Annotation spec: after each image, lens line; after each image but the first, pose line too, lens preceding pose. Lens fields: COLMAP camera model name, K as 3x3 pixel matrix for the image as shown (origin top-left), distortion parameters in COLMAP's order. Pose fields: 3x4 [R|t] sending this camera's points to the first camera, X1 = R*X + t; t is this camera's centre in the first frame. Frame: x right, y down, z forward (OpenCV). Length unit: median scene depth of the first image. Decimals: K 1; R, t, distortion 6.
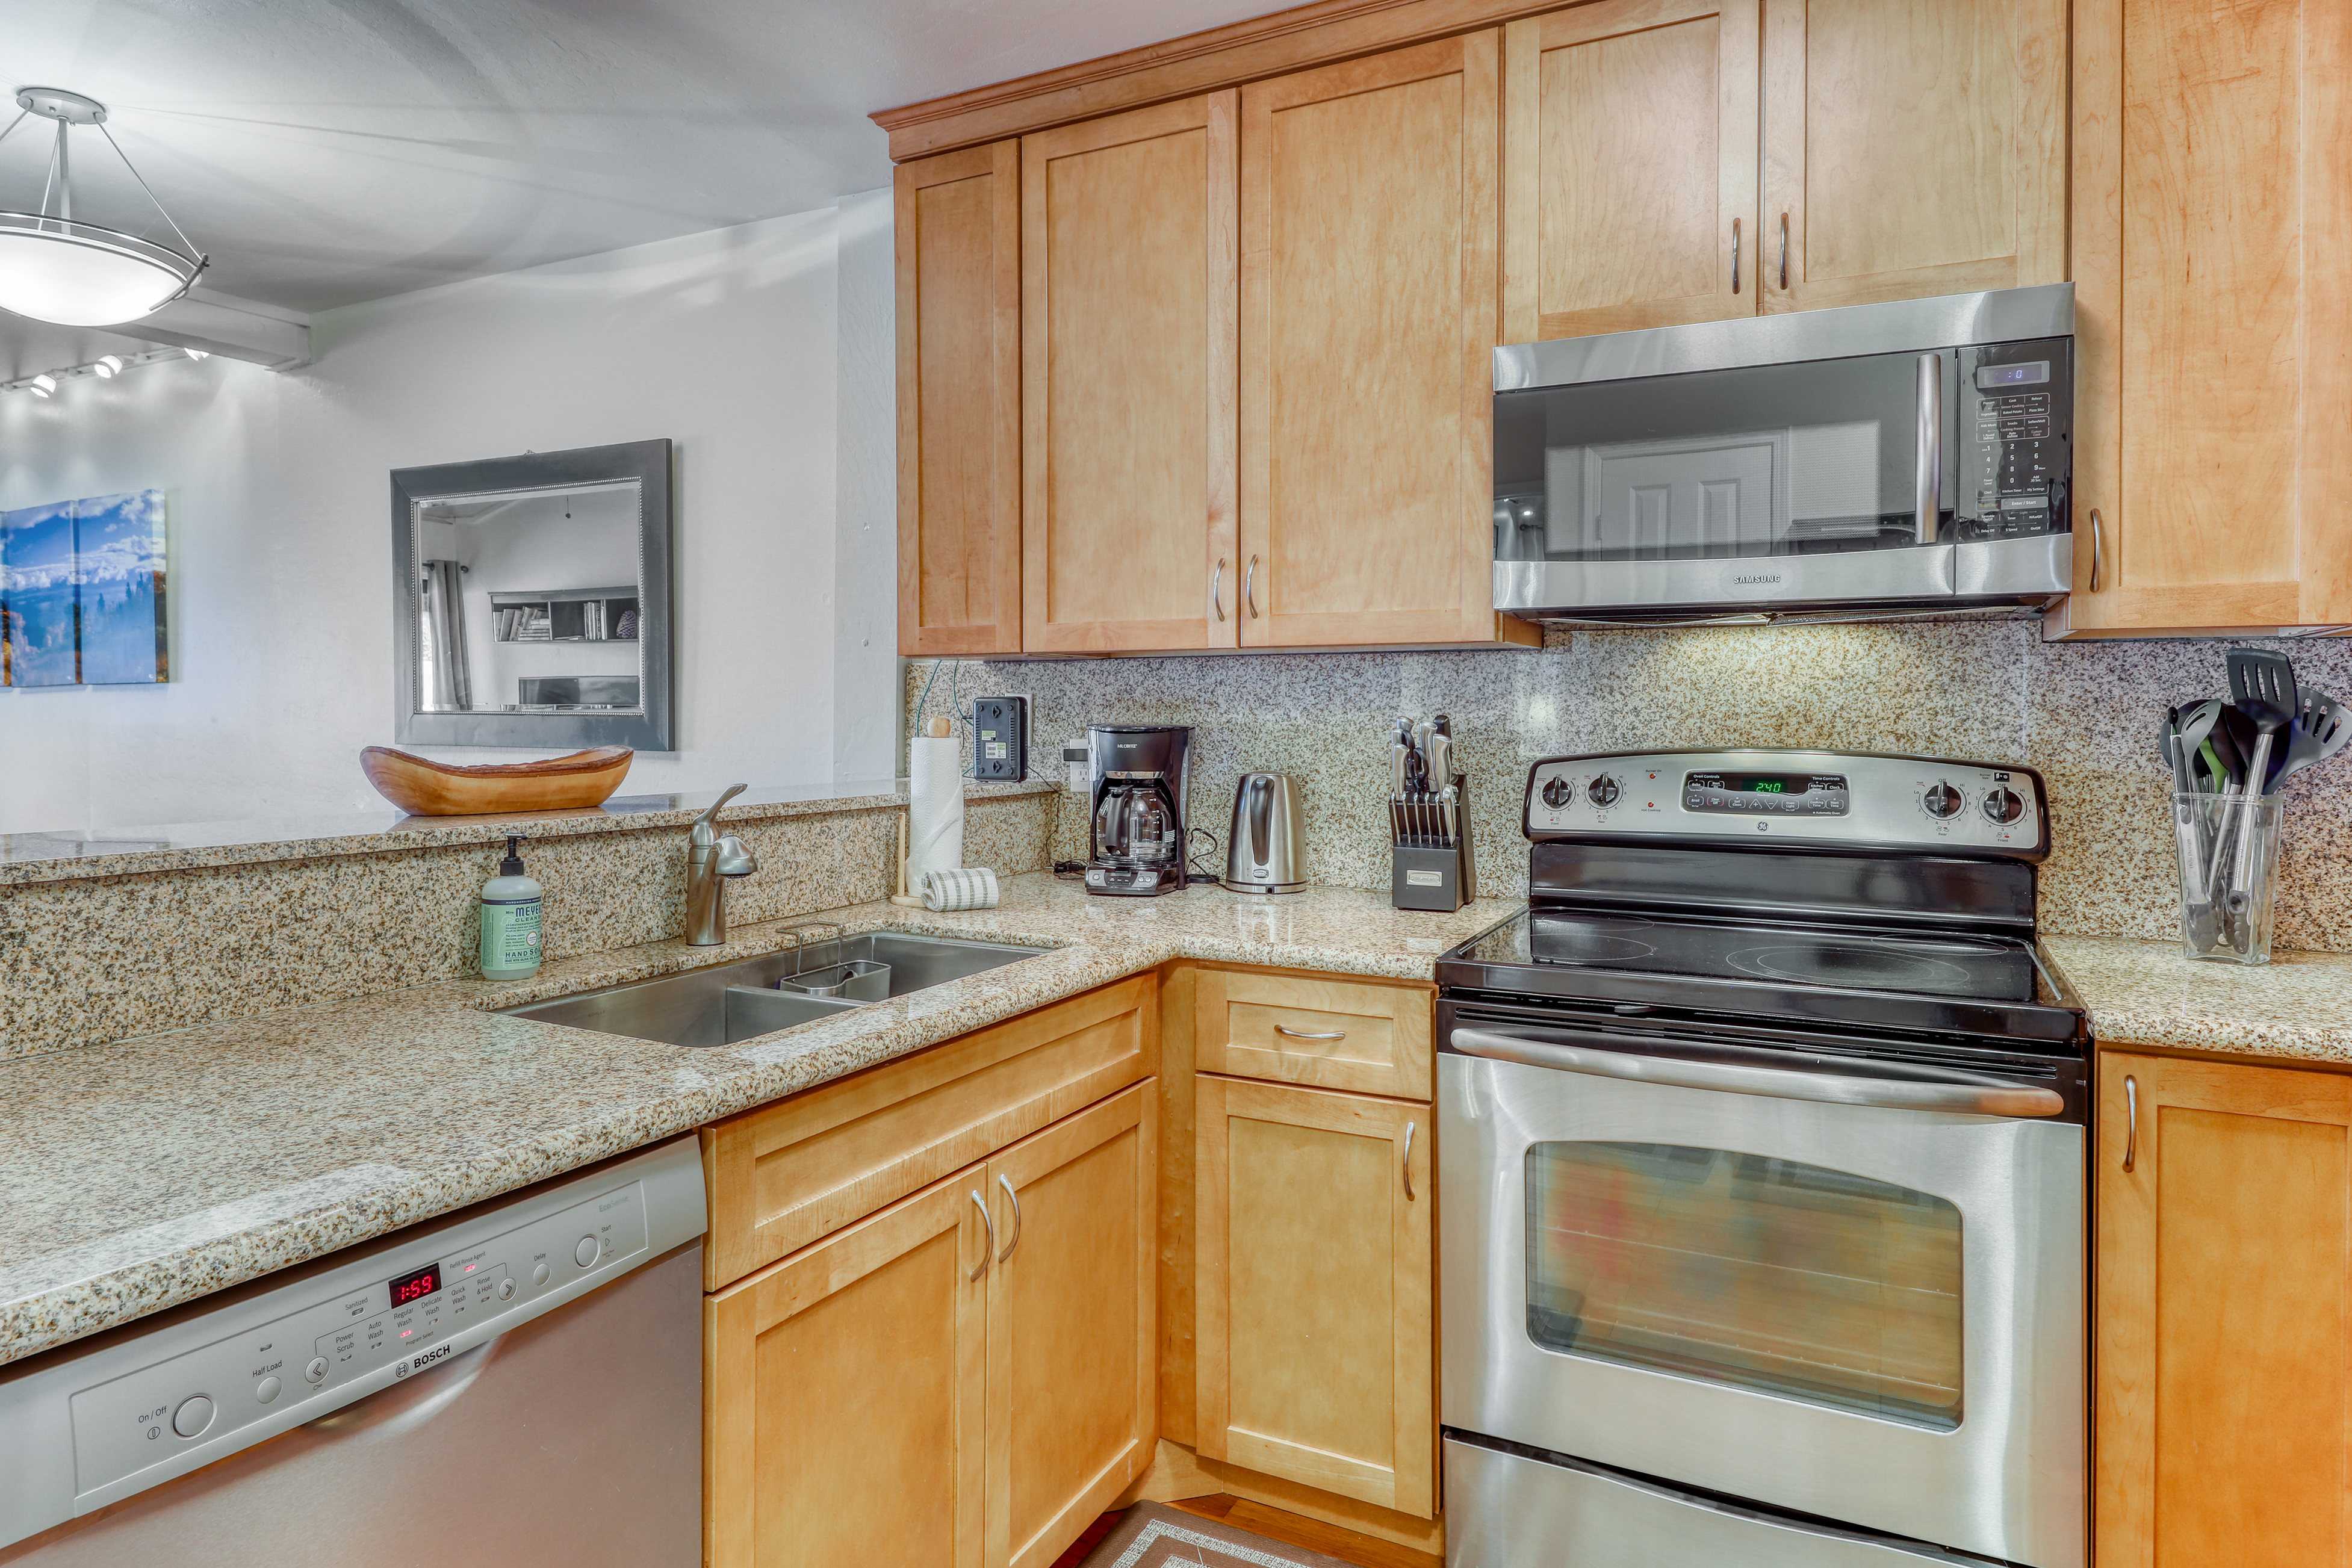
lens RADIAL K [[1340.6, 0, 1152.4], [0, 1340.6, 718.2], [0, 0, 1]] dist [-0.000377, 0.000269]
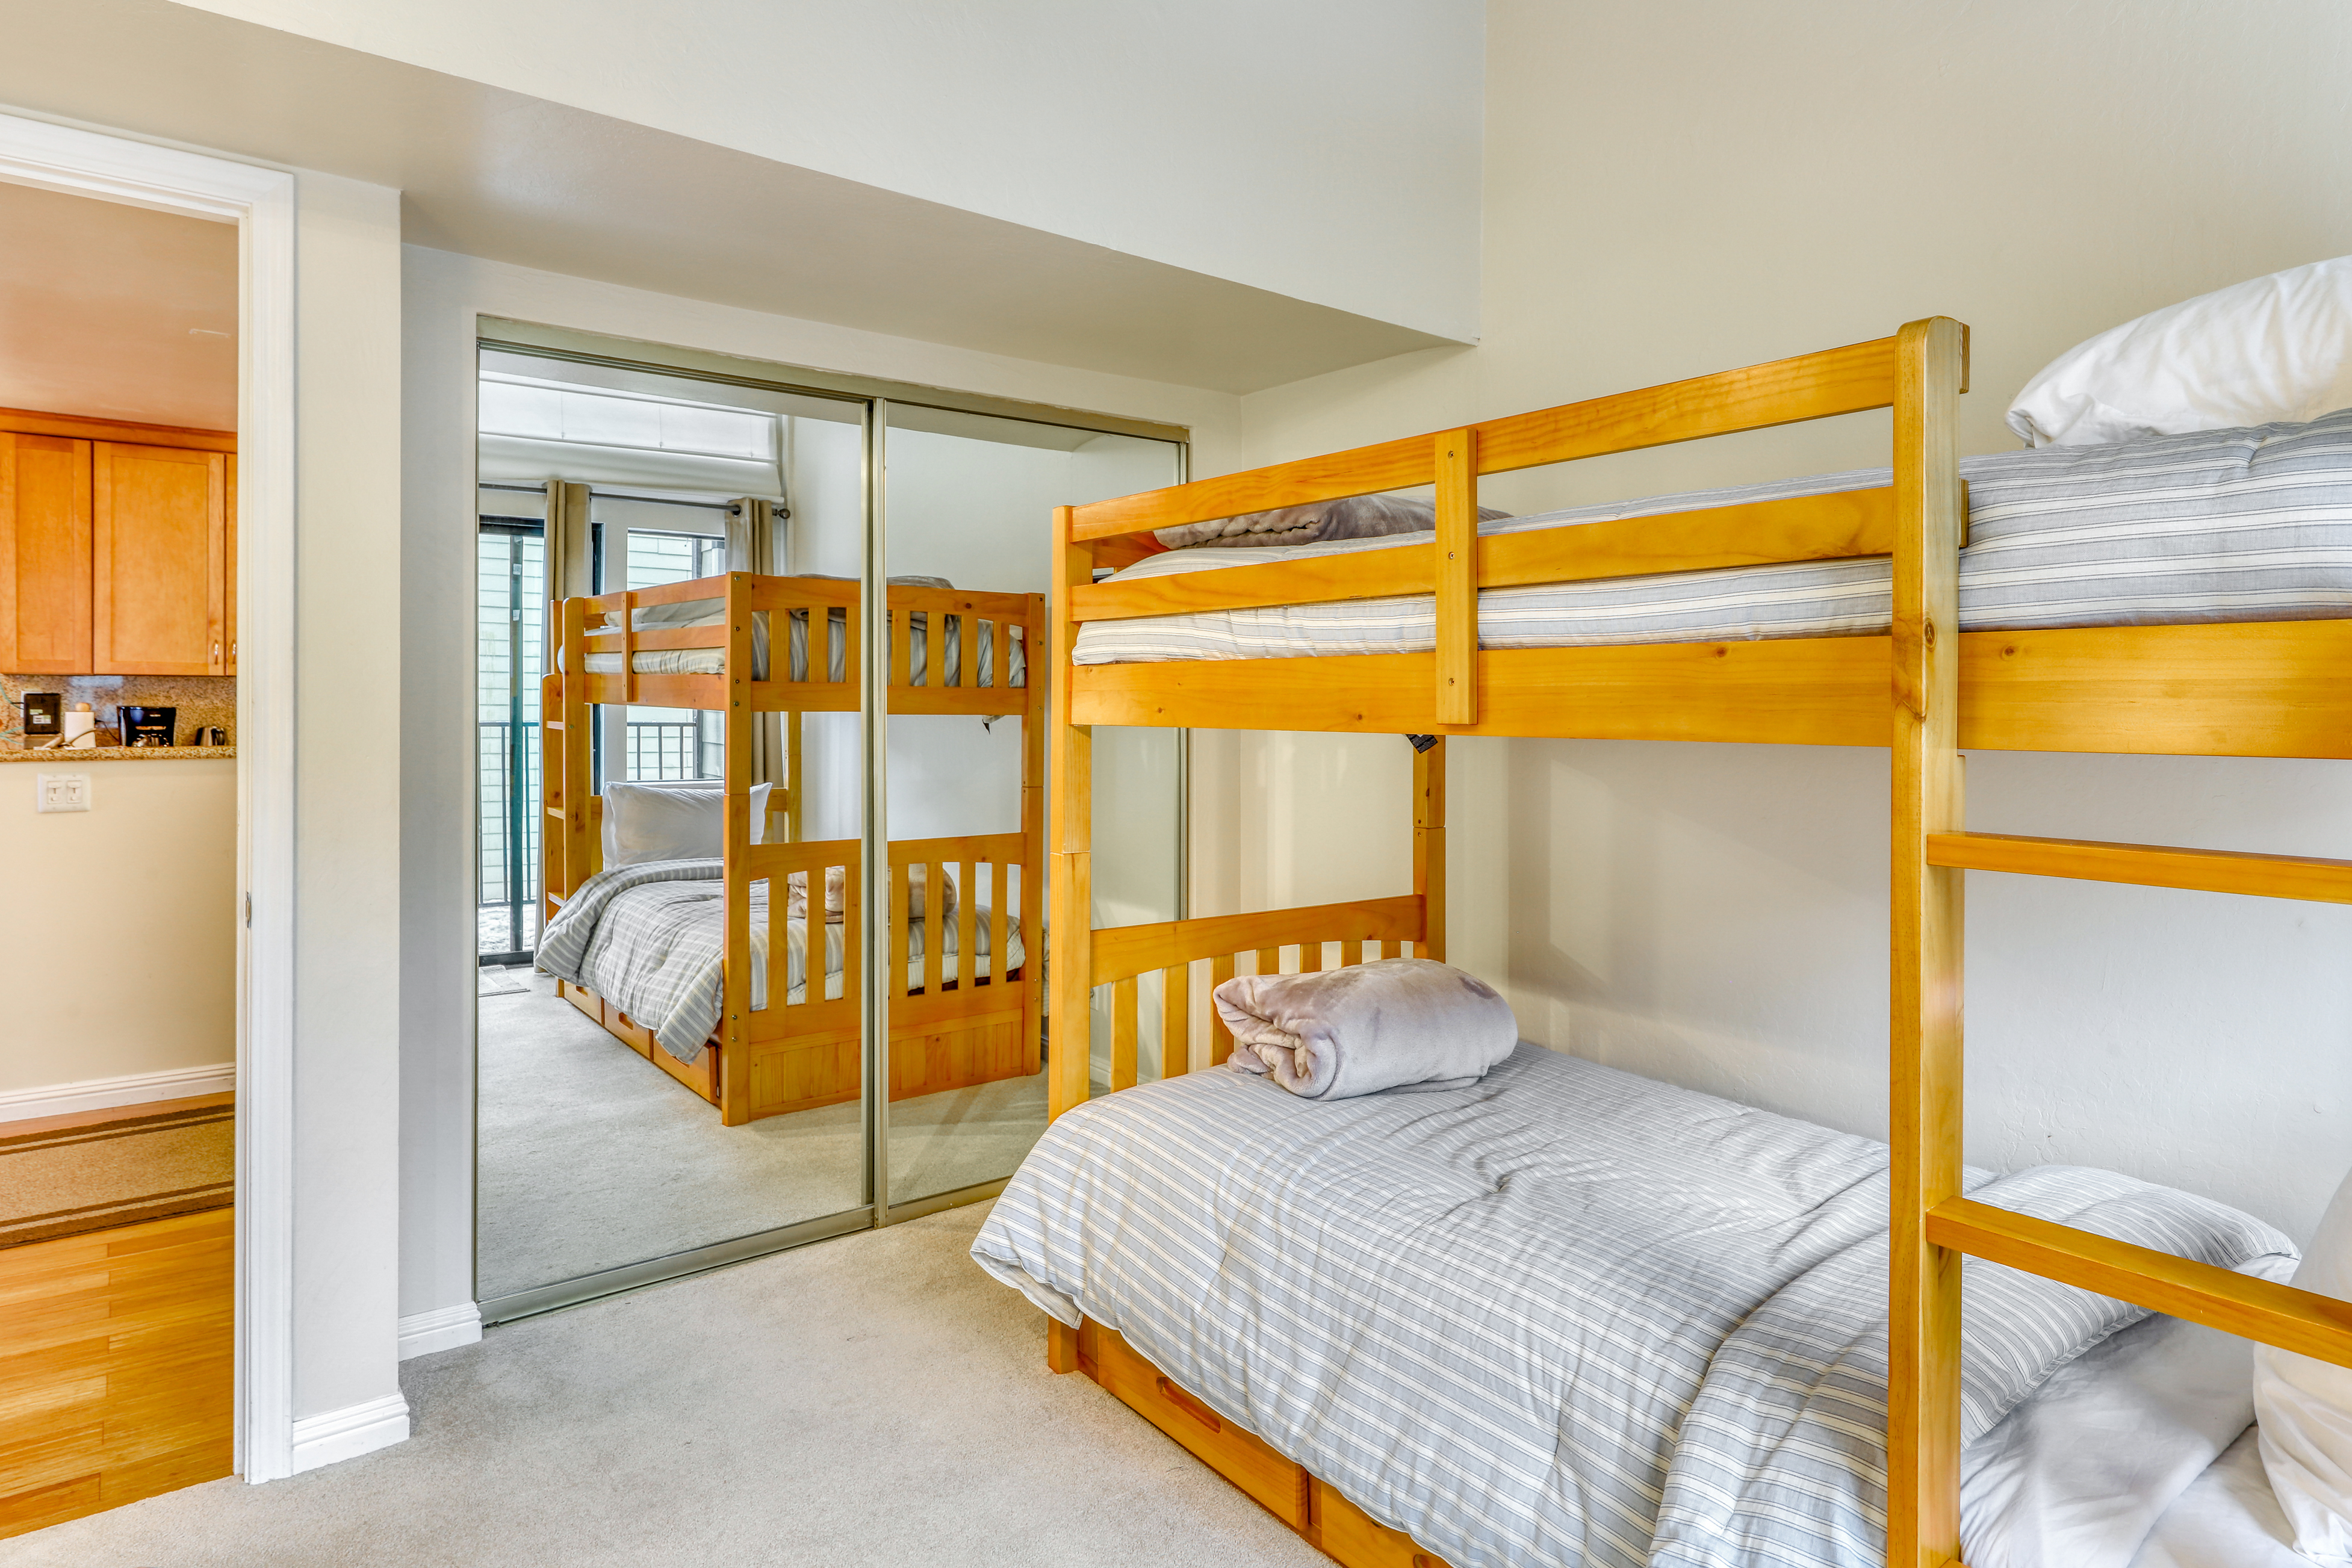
lens RADIAL K [[1340.6, 0, 1175.9], [0, 1340.6, 711.2], [0, 0, 1]] dist [-0.000377, 0.000269]
pose [[0.431199, -0.003057, 0.902251, -1.342840], [0.001702, 0.999995, 0.002574, 0.010554], [-0.902255, 0.000426, 0.431203, -1.589206]]
